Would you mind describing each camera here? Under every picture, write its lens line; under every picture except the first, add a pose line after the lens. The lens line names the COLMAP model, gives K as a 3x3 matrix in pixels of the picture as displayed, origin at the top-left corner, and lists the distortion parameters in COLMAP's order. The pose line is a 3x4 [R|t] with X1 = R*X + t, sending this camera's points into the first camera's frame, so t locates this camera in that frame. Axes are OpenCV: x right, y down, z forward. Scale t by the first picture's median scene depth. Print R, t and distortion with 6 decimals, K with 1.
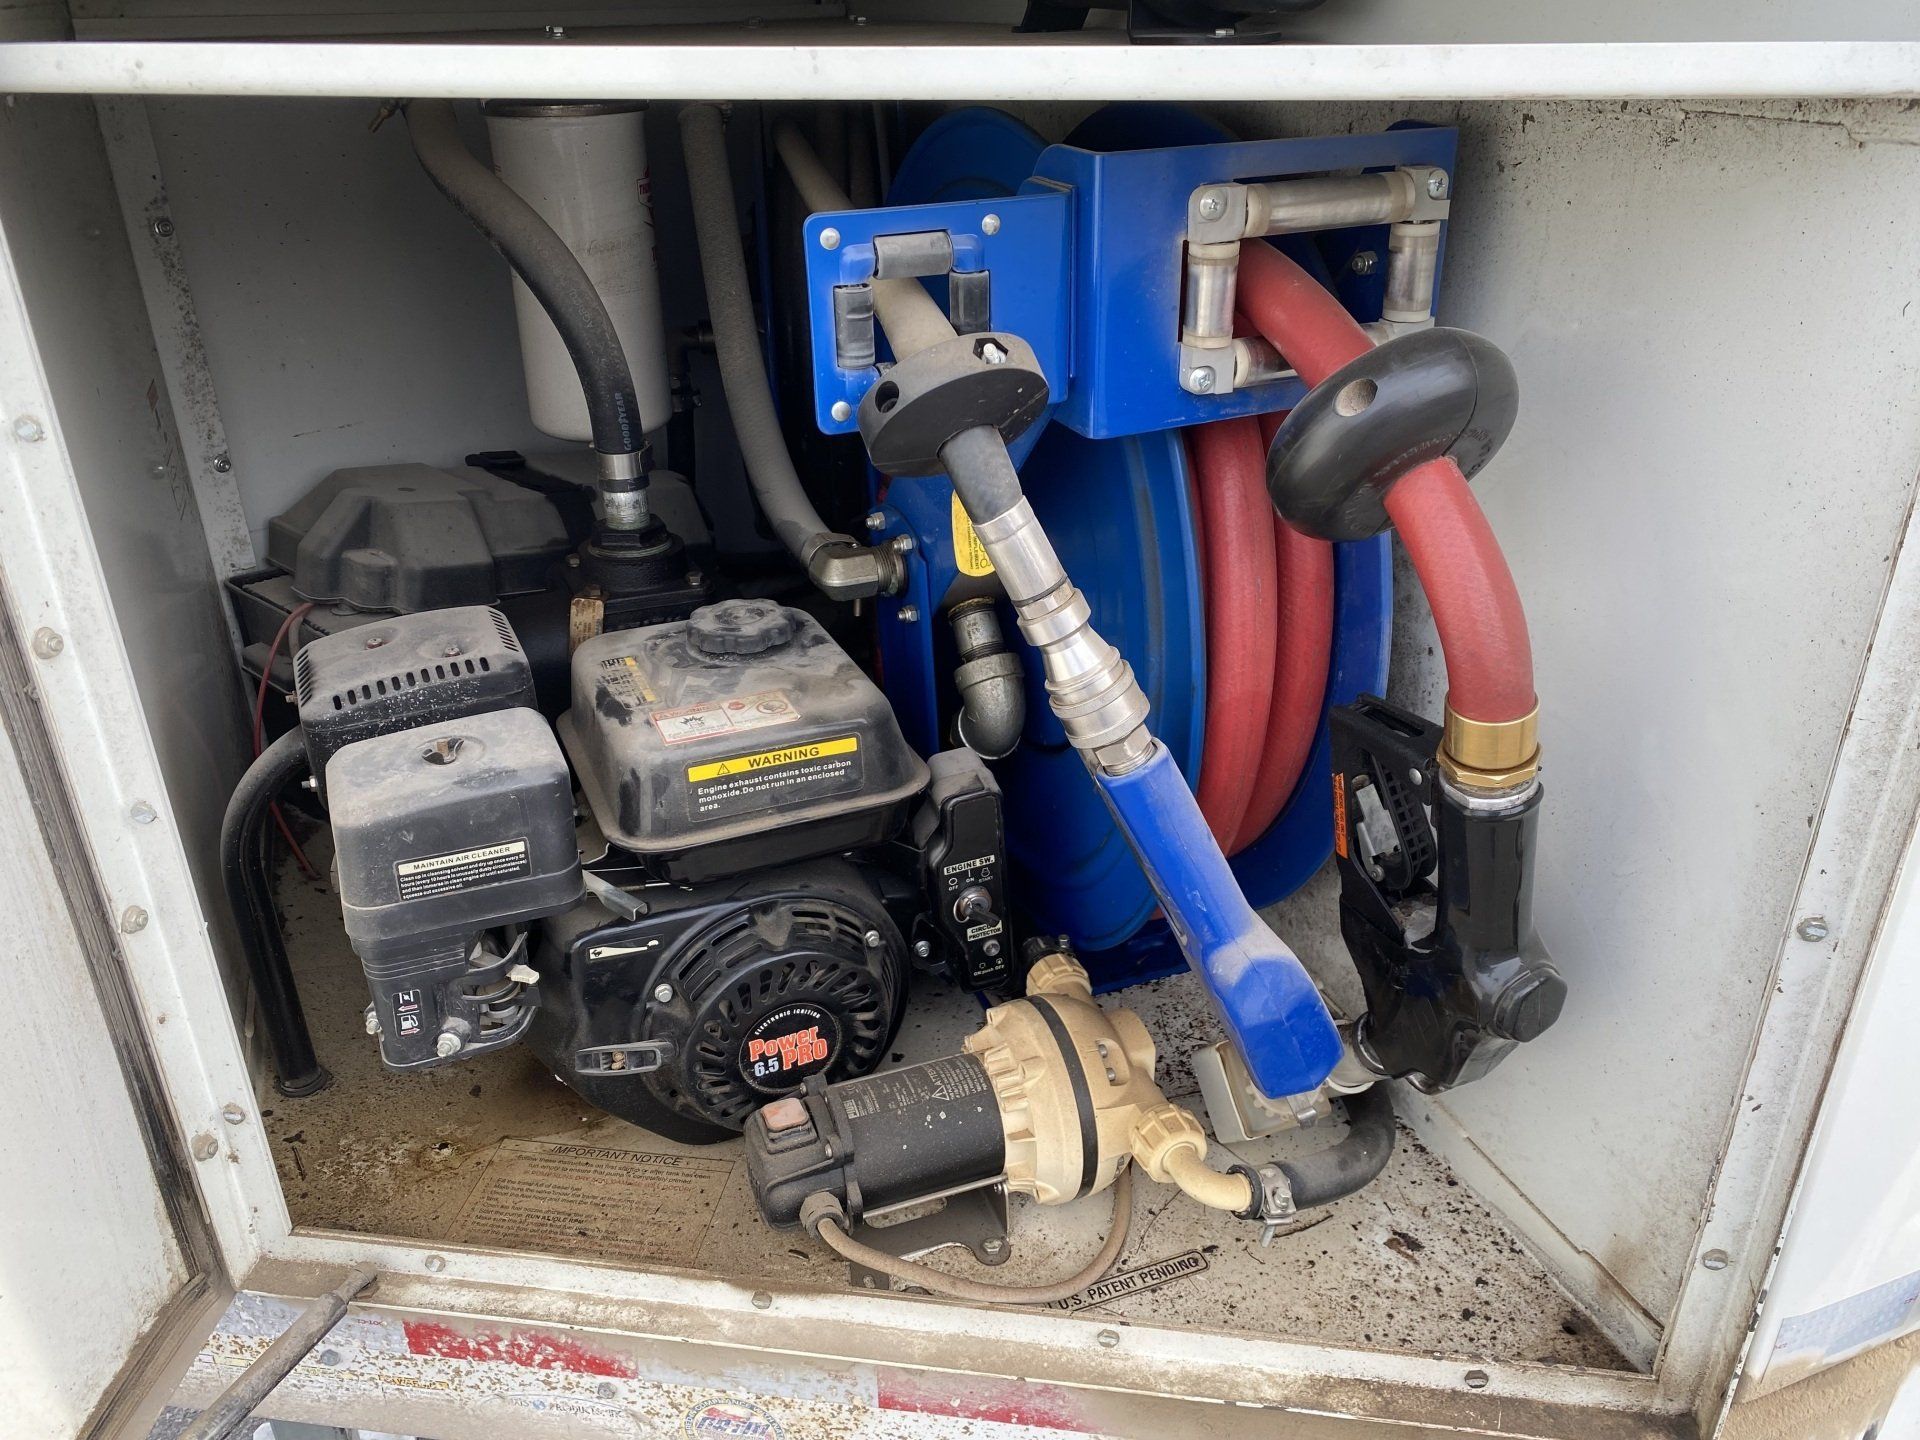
lens RADIAL K [[1435.1, 0, 976.7], [0, 1435.1, 707.9], [0, 0, 1]] dist [0.031214, -0.045018]
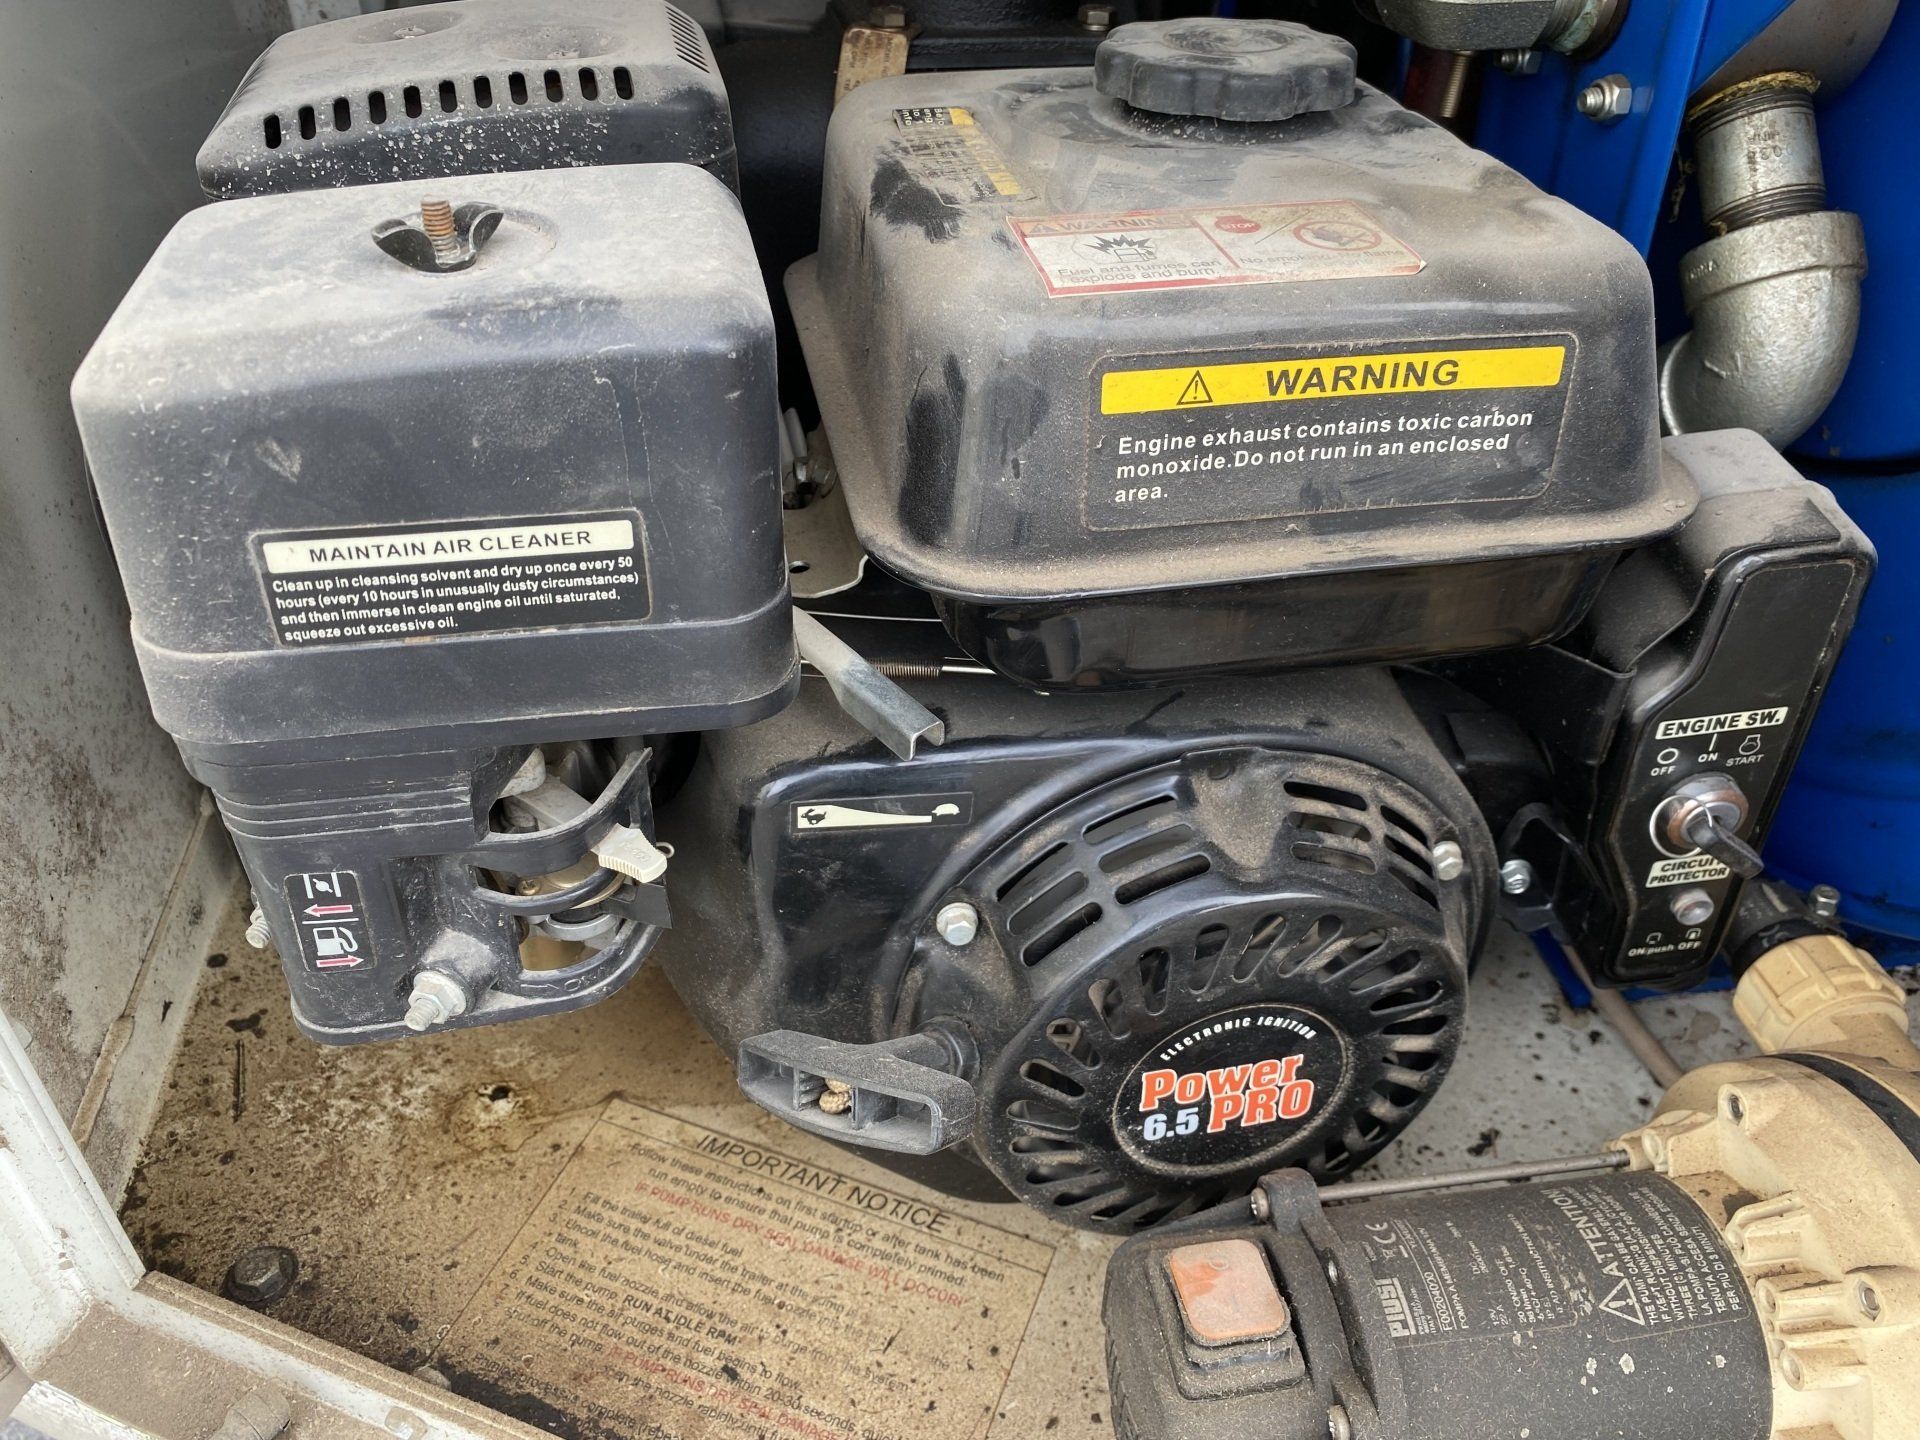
lens RADIAL K [[1435.1, 0, 964.9], [0, 1435.1, 729.7], [0, 0, 1]] dist [0.031214, -0.045018]
pose [[0.975154, 0.150590, -0.162474, -0.155406], [-0.114458, 0.970437, 0.212489, 0.052992], [0.189669, -0.188613, 0.963561, 0.605134]]
